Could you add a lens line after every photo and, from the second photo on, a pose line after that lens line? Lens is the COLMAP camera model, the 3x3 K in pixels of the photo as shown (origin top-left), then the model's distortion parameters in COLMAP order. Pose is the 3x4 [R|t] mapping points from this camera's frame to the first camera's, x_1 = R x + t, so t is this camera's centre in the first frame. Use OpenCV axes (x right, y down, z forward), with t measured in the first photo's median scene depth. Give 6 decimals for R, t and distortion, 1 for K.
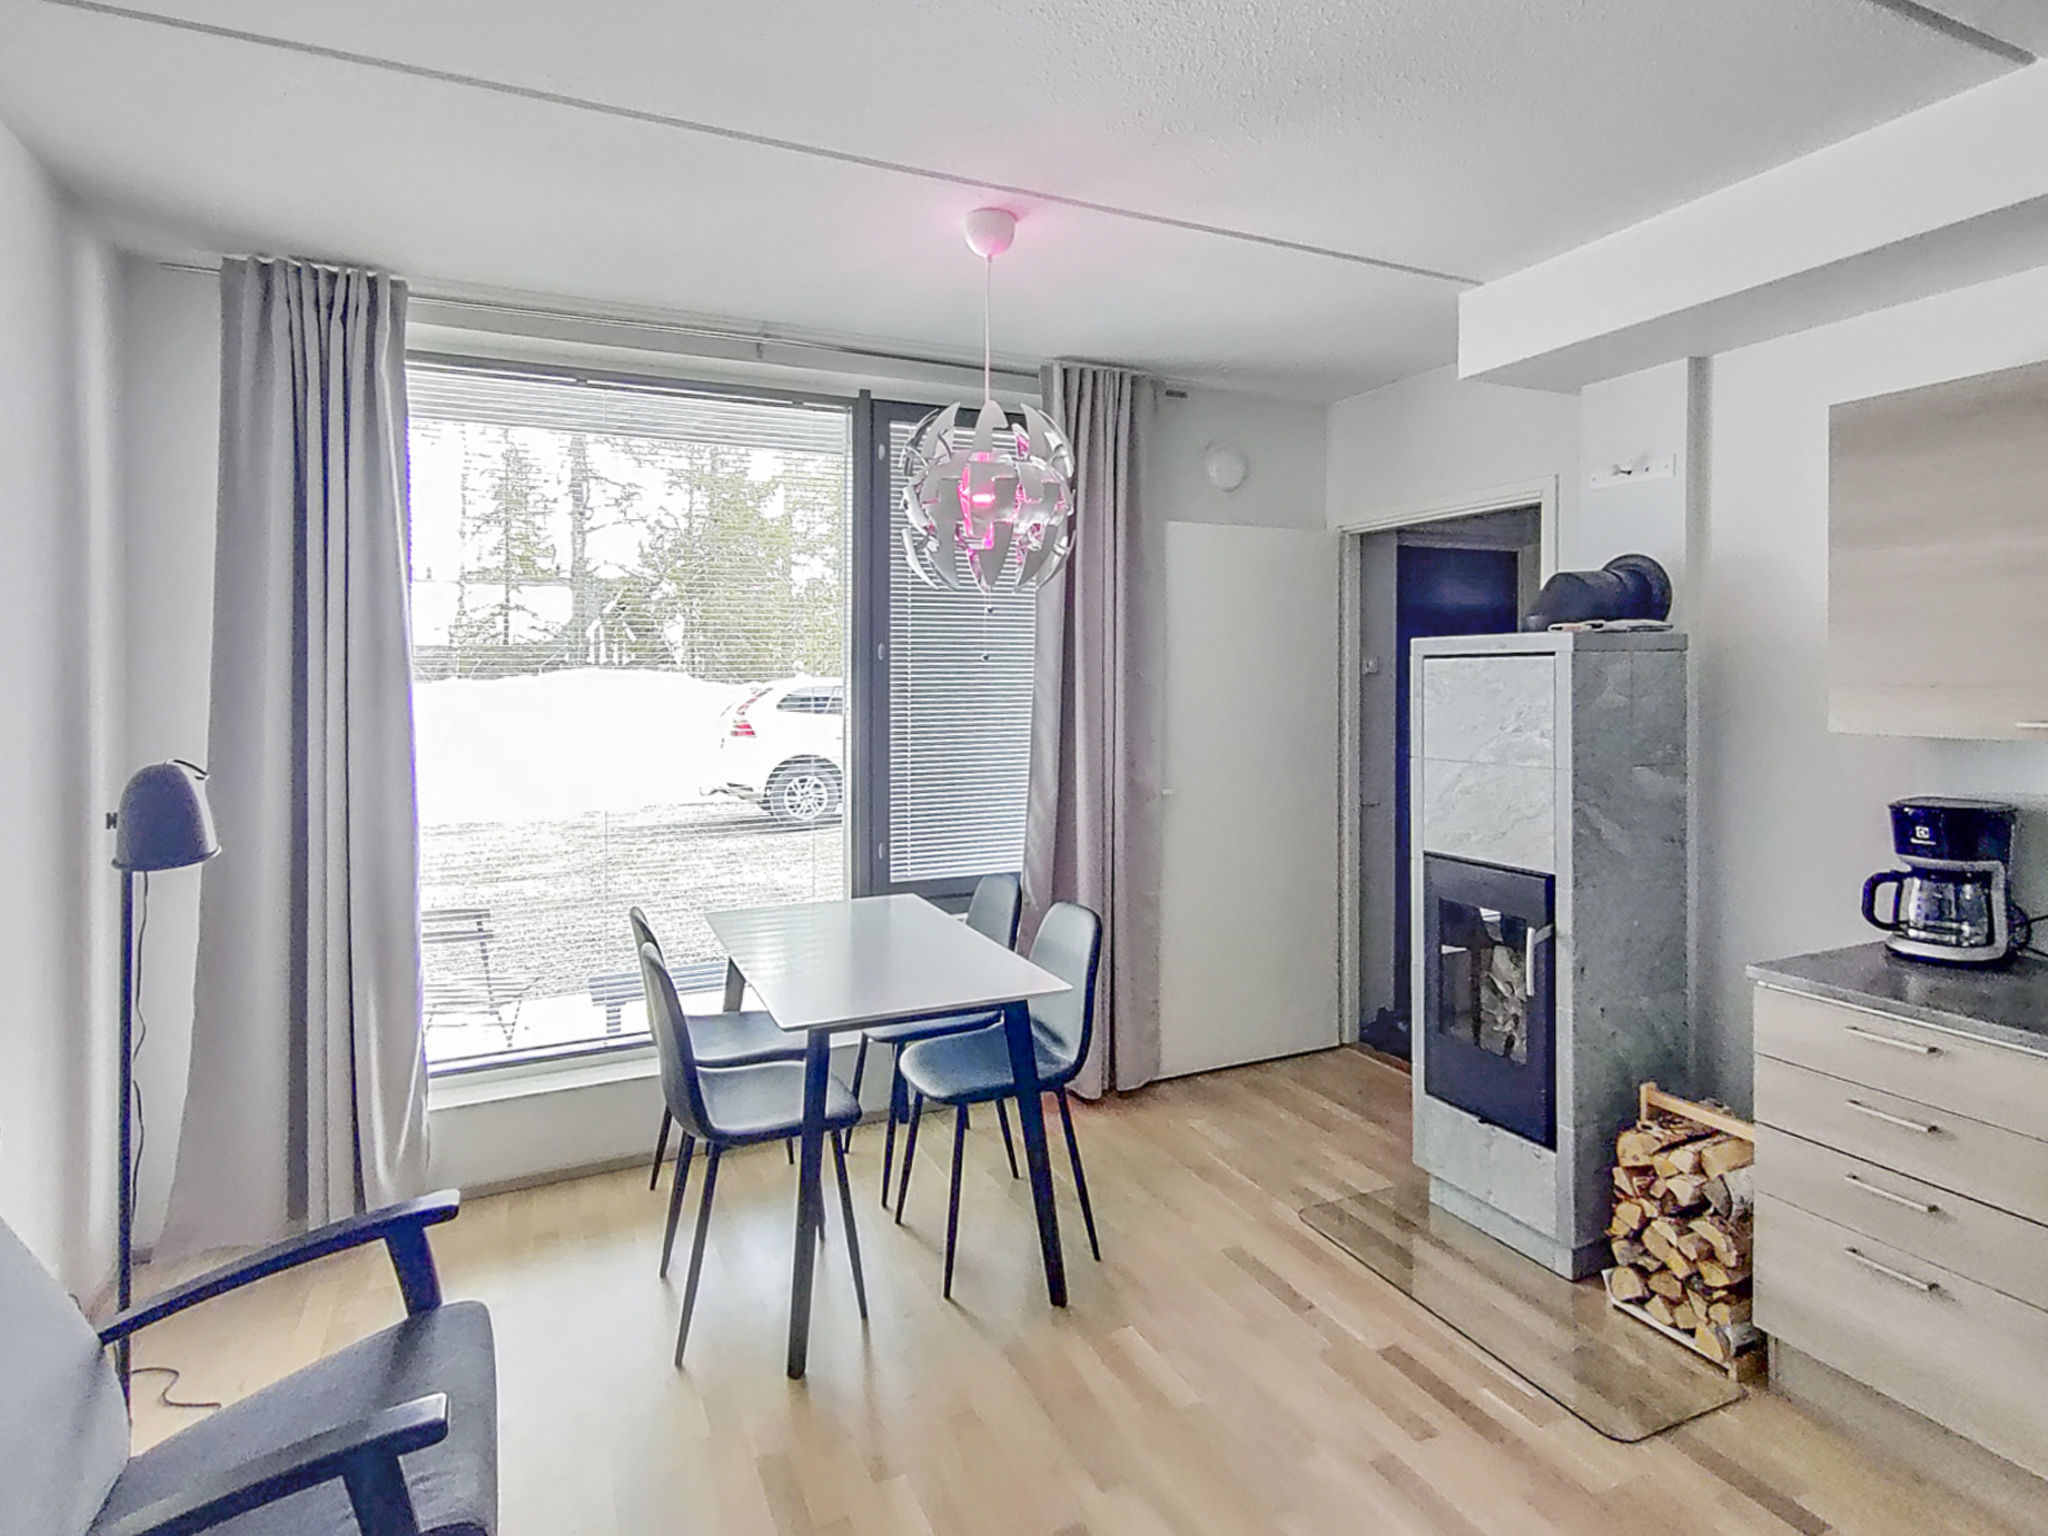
lens RADIAL K [[1106.3, 0, 1021.1], [0, 1106.3, 699.6], [0, 0, 1]] dist [0.006009, 0.000943]
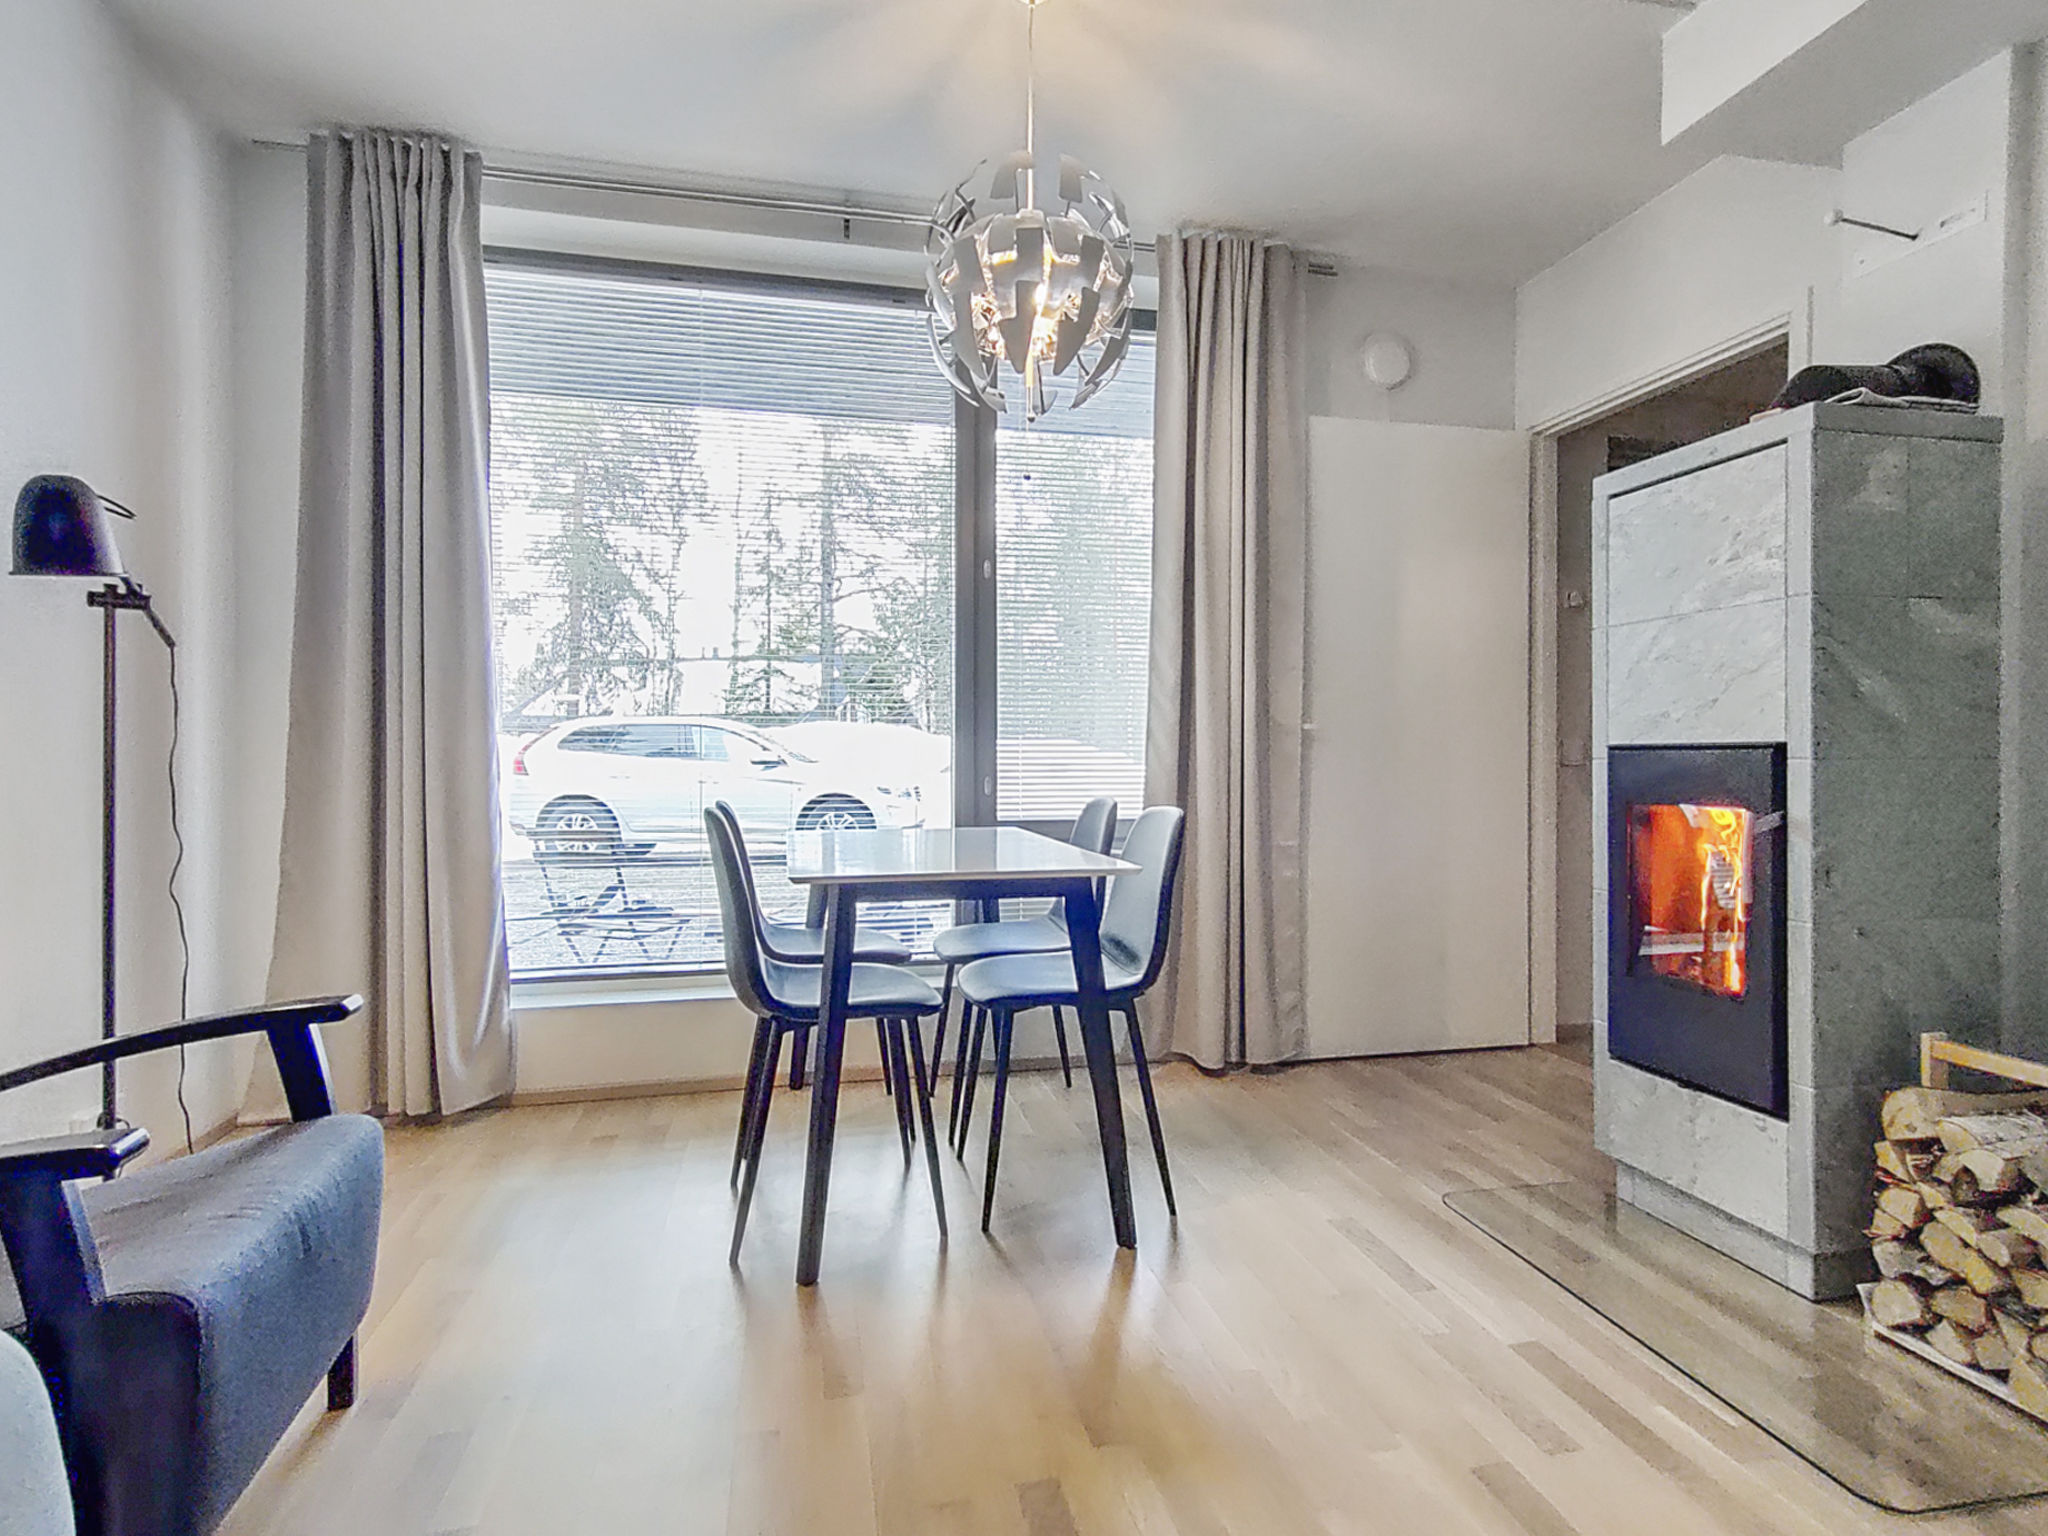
lens RADIAL K [[1055.3, 0, 1024.0], [0, 1055.3, 768.0], [0, 0, 1]] dist [-0.000207, 0.006423]
pose [[0.976549, 0.007892, -0.215151, 0.136978], [-0.010274, 0.999898, -0.009954, 0.187685], [0.215051, 0.011931, 0.976530, 0.202670]]
